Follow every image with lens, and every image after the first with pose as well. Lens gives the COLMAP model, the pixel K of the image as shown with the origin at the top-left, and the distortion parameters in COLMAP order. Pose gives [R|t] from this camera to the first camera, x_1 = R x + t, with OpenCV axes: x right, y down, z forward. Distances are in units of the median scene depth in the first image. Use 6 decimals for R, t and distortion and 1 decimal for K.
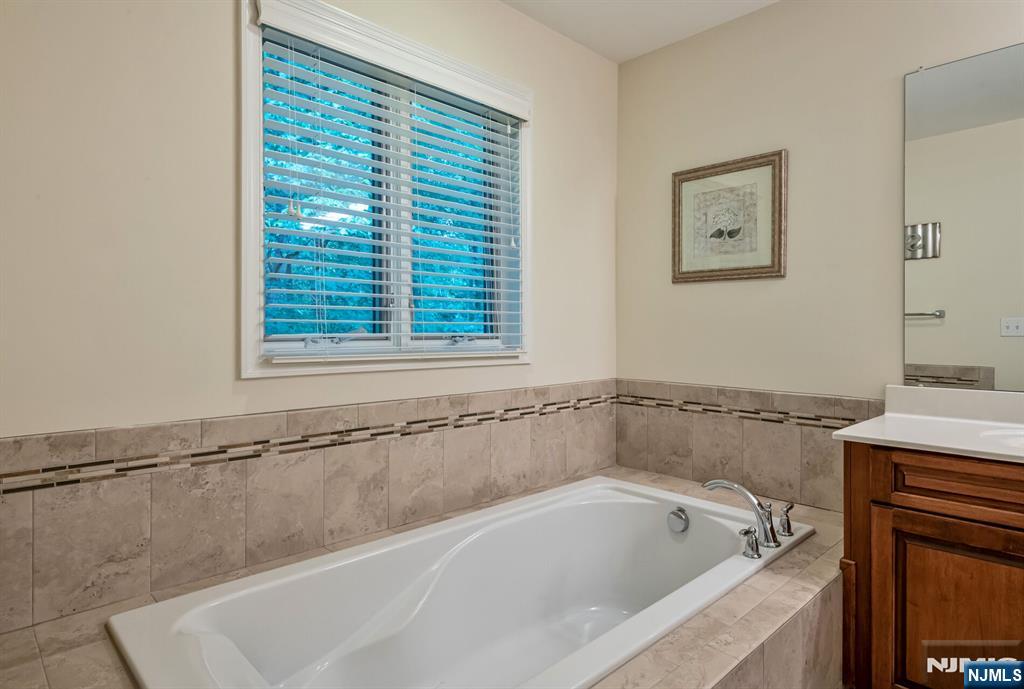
lens RADIAL K [[575.6, 0, 516.6], [0, 575.6, 331.5], [0, 0, 1]] dist [0.002542, -0.001178]
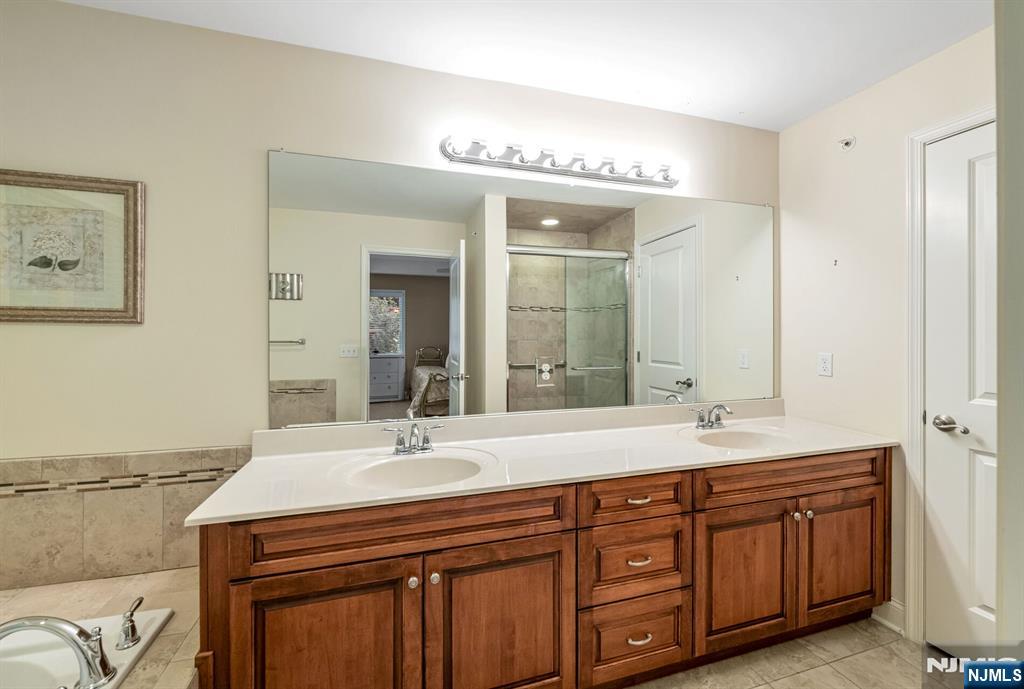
lens RADIAL K [[425.1, 0, 518.1], [0, 425.1, 339.9], [0, 0, 1]] dist [0.001467, -0.002590]
pose [[0.455164, -0.003470, 0.890401, 0.141858], [0.002067, 0.999994, 0.002840, -0.070123], [-0.890405, 0.000548, 0.455169, 0.174458]]
